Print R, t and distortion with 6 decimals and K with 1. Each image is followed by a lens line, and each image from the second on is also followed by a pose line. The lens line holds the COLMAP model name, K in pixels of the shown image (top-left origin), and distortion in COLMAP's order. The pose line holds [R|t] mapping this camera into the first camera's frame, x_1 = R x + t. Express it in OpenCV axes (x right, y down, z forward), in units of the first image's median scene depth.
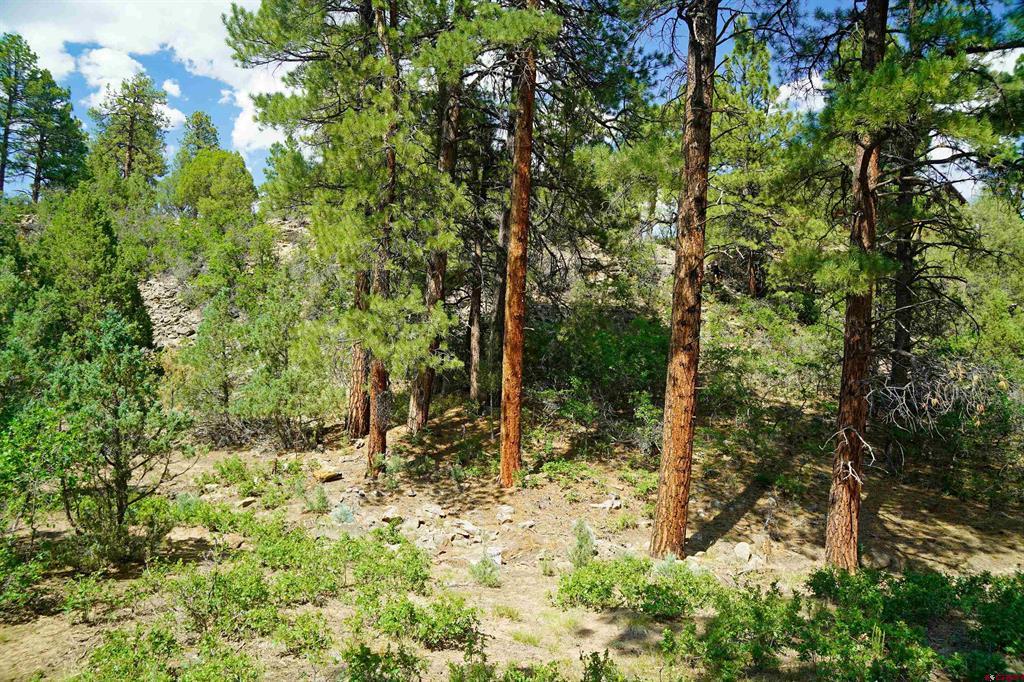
lens RADIAL K [[724.2, 0, 512.0], [0, 724.2, 341.0], [0, 0, 1]] dist [-0.132821, 0.116360]
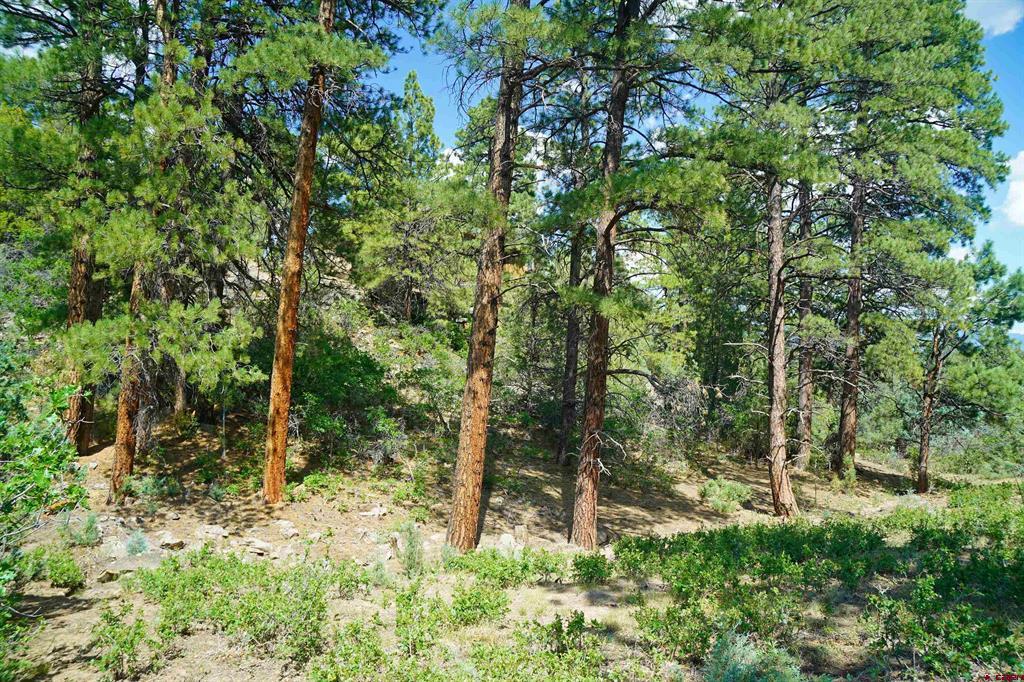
lens RADIAL K [[693.2, 0, 512.0], [0, 693.2, 341.0], [0, 0, 1]] dist [-0.132000, 0.096017]
pose [[0.845184, 0.038950, 0.533054, -0.241455], [-0.021638, 0.999017, -0.038689, 0.009922], [-0.534037, 0.021165, 0.845196, 0.031265]]
